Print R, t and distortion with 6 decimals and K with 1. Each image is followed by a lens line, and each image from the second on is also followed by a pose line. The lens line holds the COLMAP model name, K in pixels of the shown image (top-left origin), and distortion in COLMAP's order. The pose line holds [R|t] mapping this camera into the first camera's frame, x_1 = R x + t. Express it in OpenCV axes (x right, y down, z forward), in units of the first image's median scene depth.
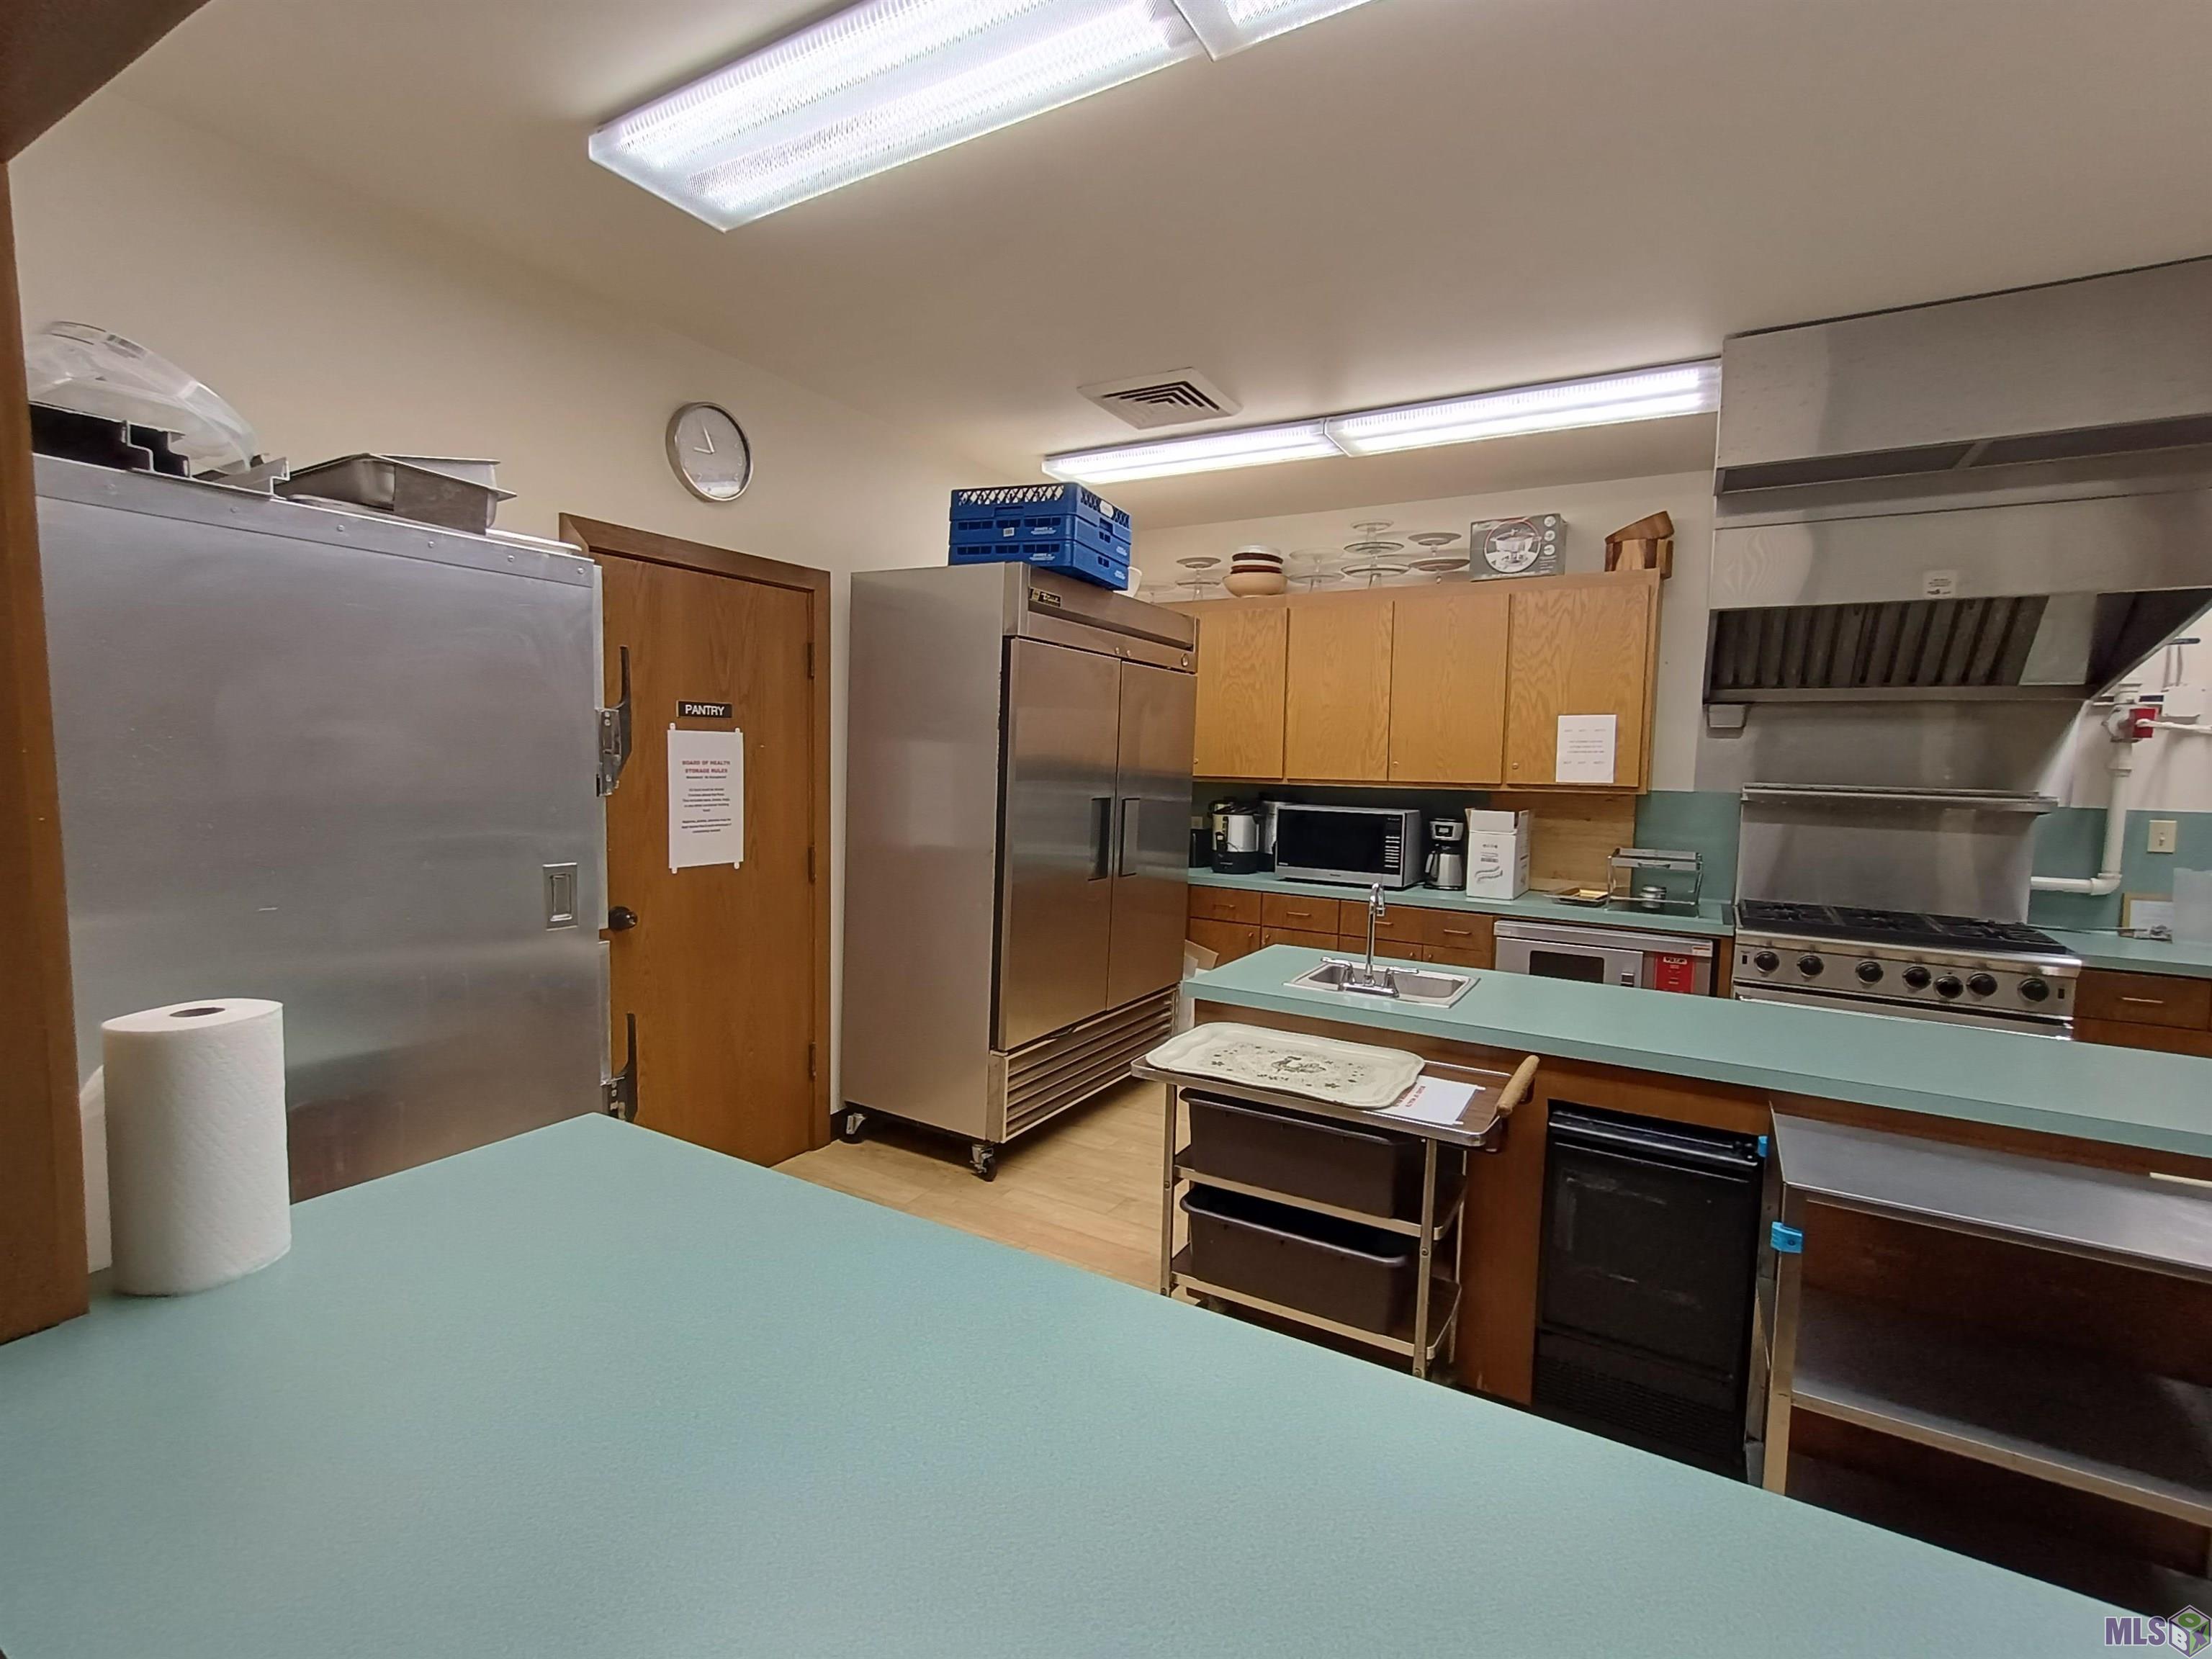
lens RADIAL K [[1024.0, 0, 1106.0], [0, 1024.0, 829.5], [0, 0, 1]] dist [-0.000639, 0.000910]
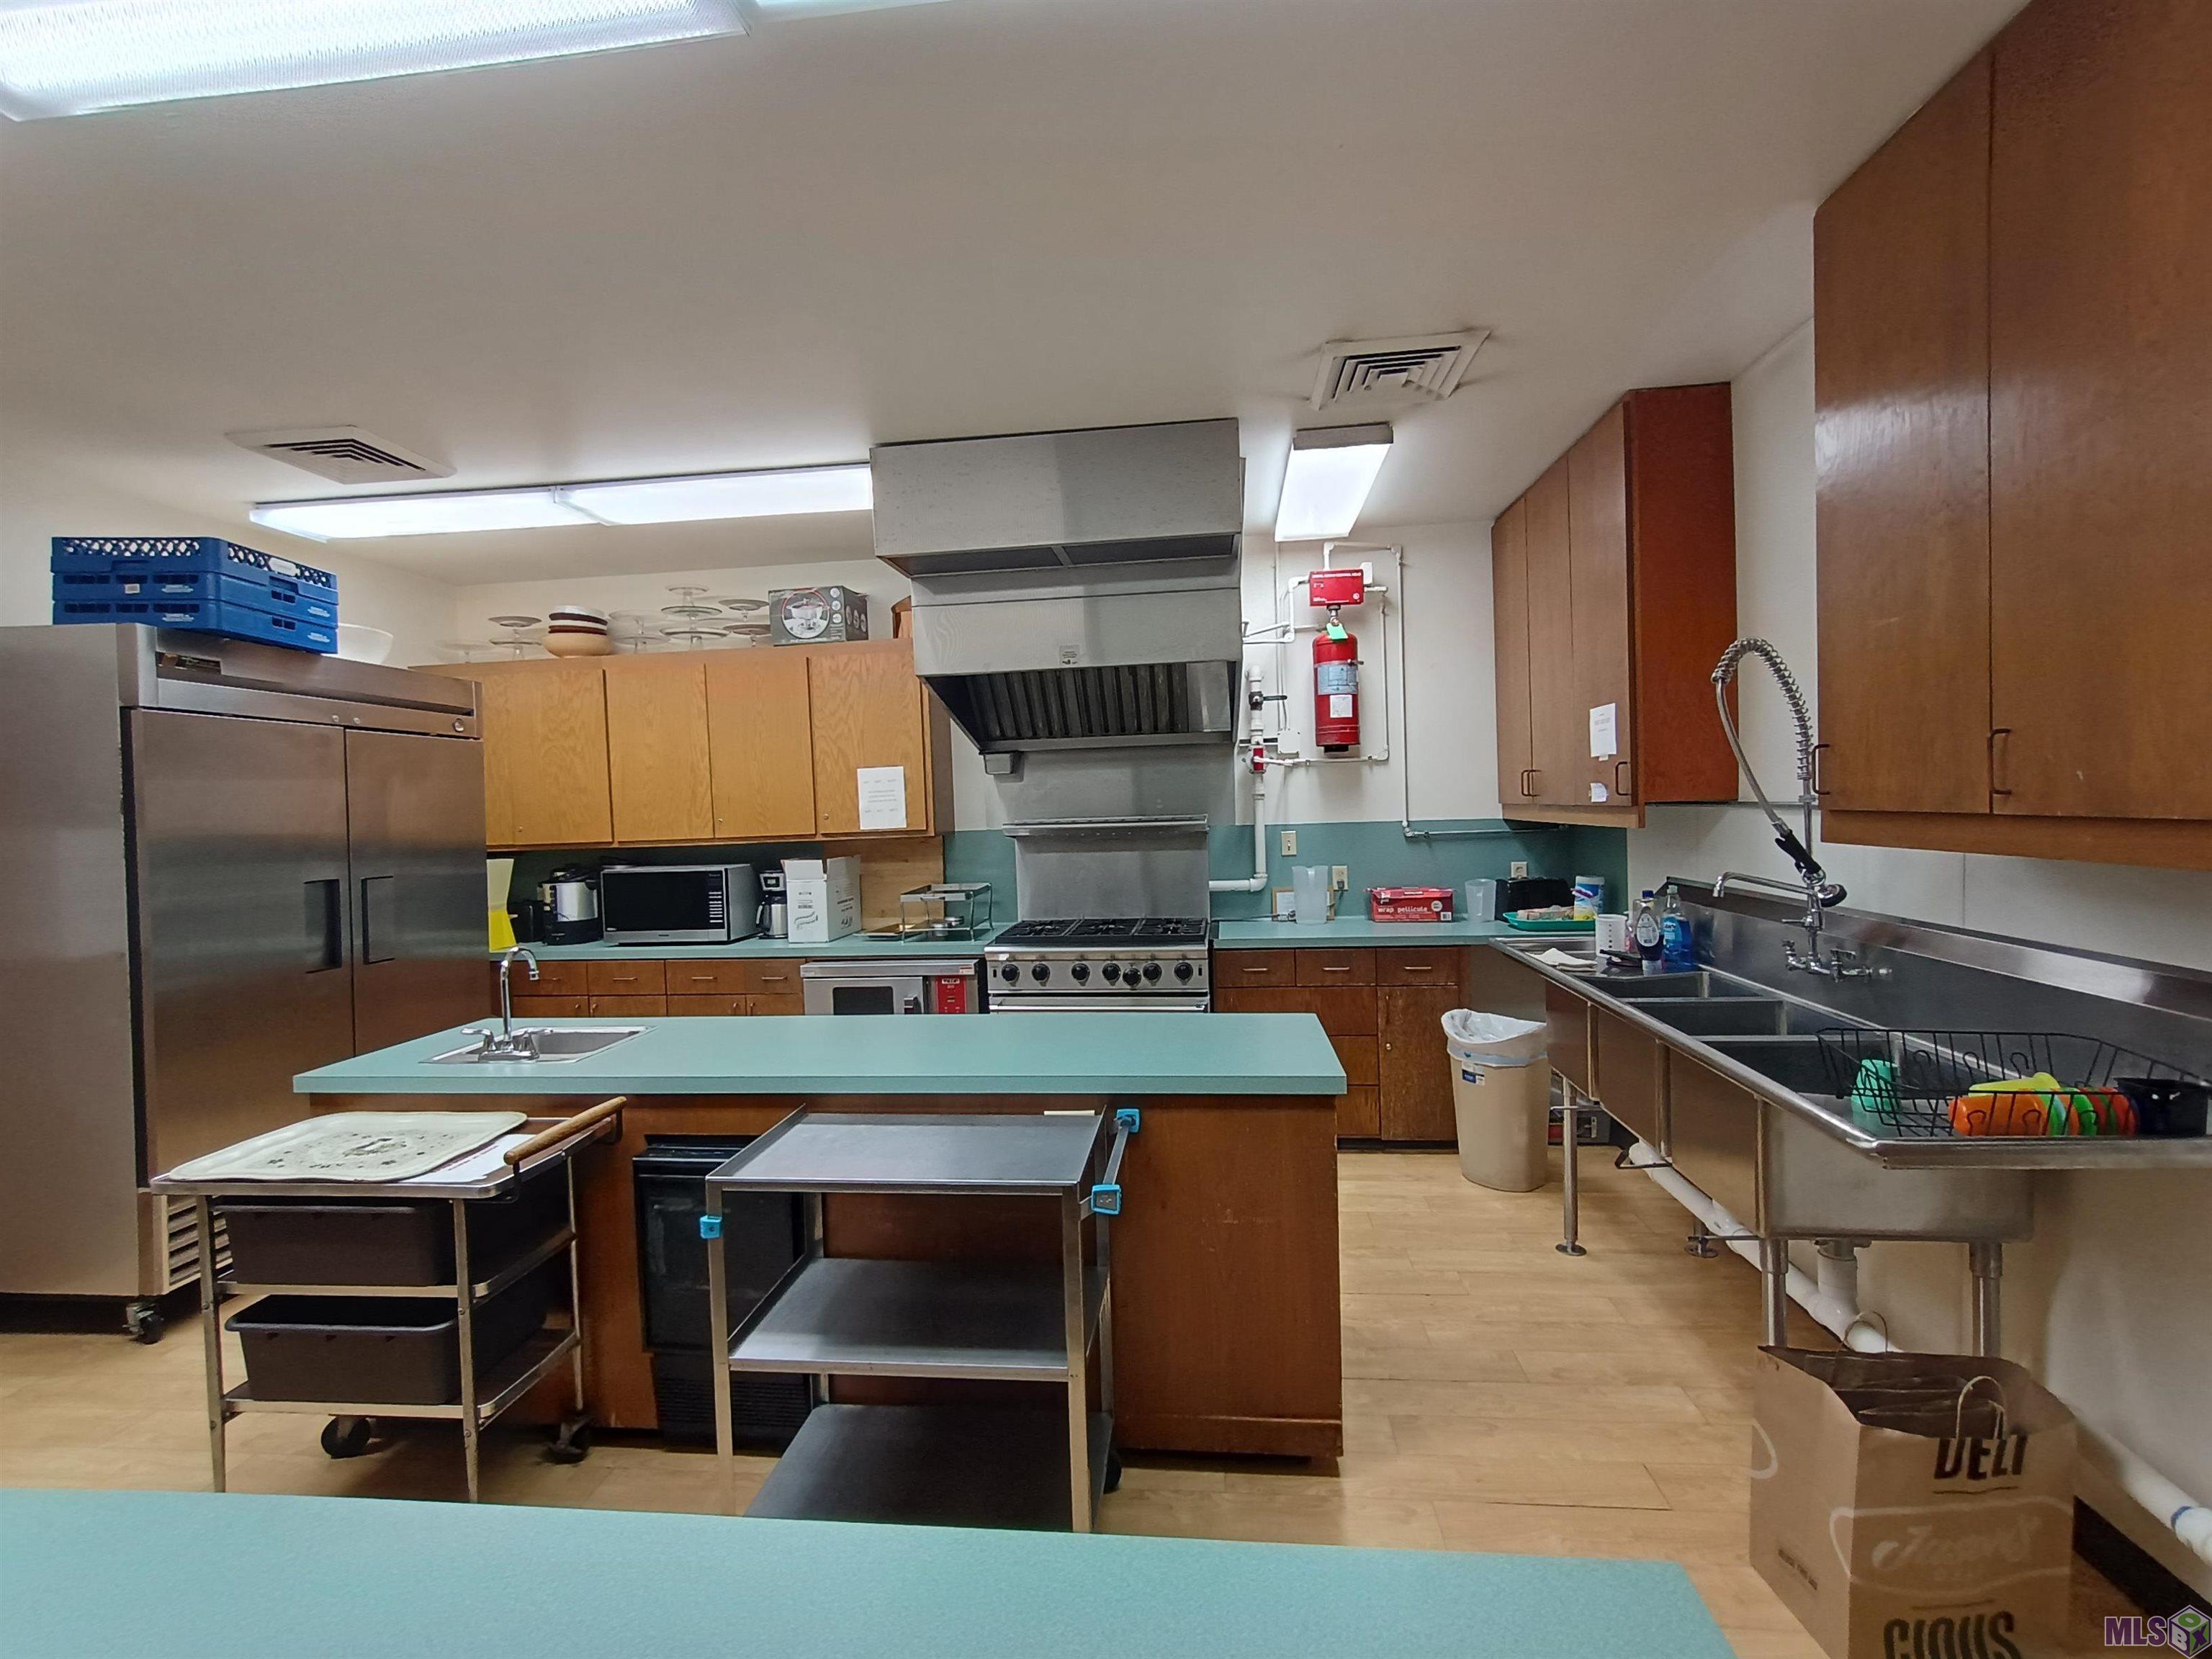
lens RADIAL K [[1024.0, 0, 1106.0], [0, 1024.0, 829.5], [0, 0, 1]] dist [-0.000639, 0.000910]
pose [[0.909759, -0.063347, 0.410275, 0.265110], [0.083238, 0.996054, -0.030784, 0.010337], [-0.406706, 0.062156, 0.911442, -0.113971]]
